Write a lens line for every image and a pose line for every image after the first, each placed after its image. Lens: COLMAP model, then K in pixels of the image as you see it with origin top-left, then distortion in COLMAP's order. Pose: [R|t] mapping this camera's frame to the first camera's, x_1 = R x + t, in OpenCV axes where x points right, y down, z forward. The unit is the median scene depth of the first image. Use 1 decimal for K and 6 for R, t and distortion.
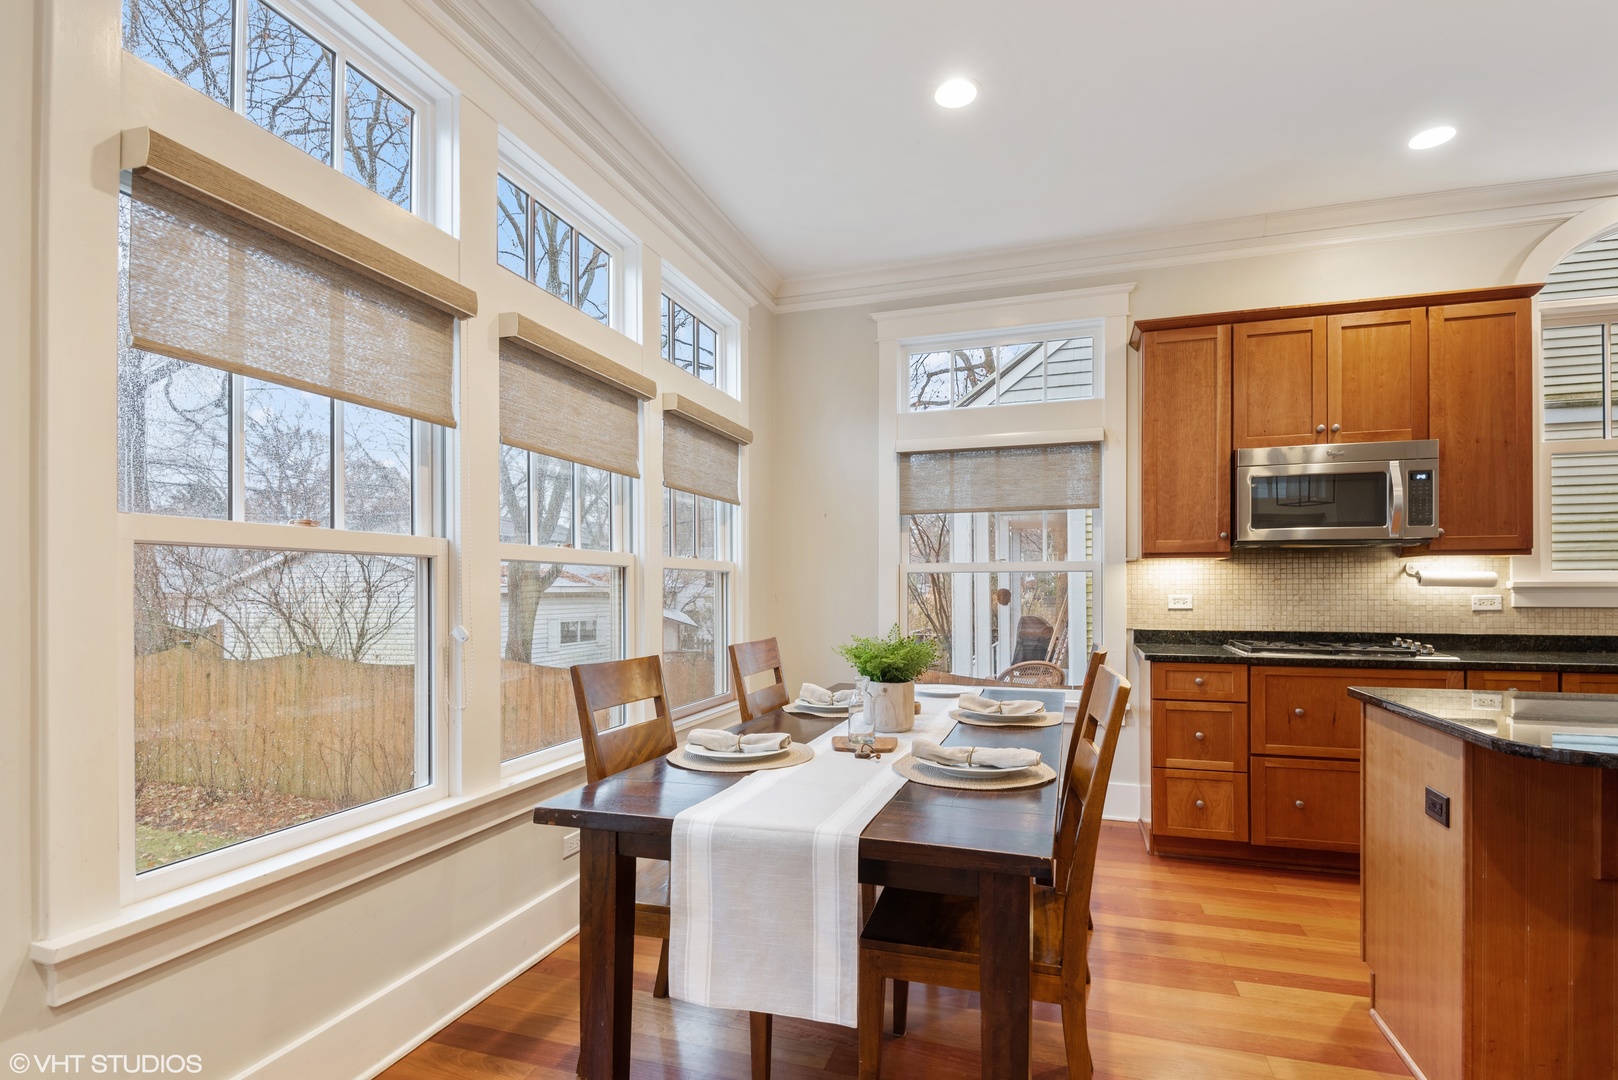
lens RADIAL K [[790.1, 0, 798.9], [0, 790.1, 587.1], [0, 0, 1]] dist [-0.000241, -0.006143]
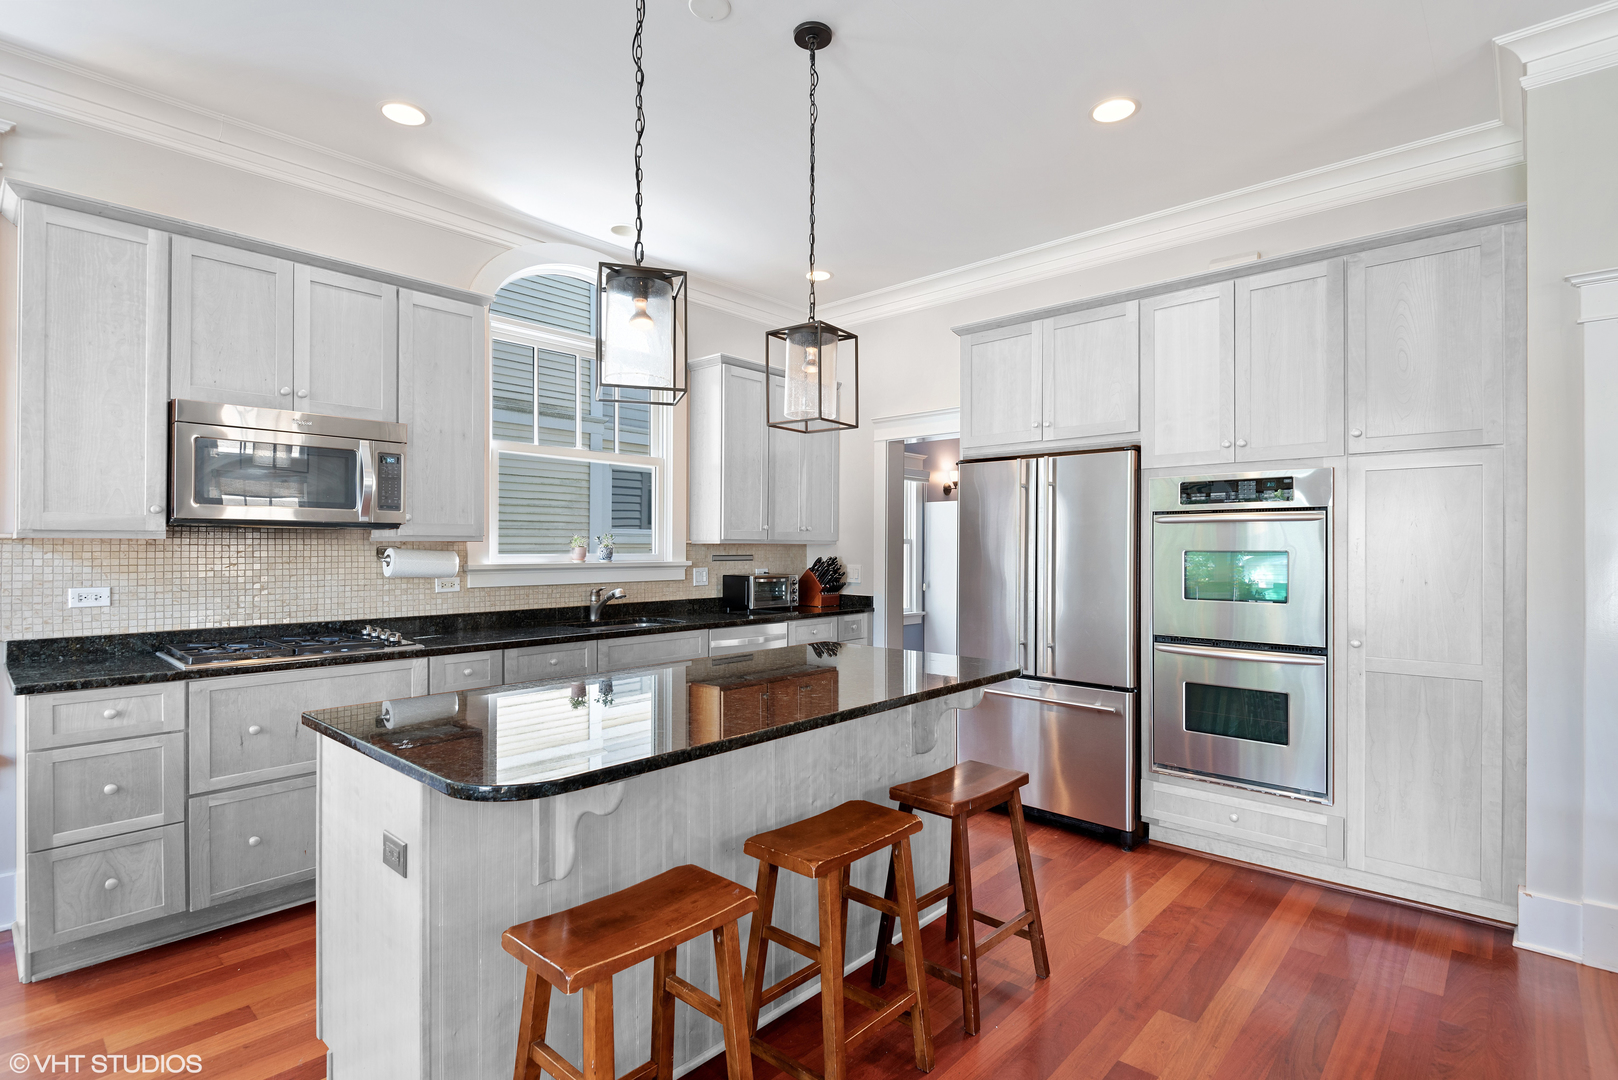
lens RADIAL K [[784.9, 0, 818.0], [0, 784.9, 548.3], [0, 0, 1]] dist [0.001553, -0.006159]
pose [[0.401887, 0.000675, 0.915689, 0.111998], [-0.007239, 0.999971, 0.002440, -0.036316], [-0.915661, -0.007609, 0.401880, 0.123748]]
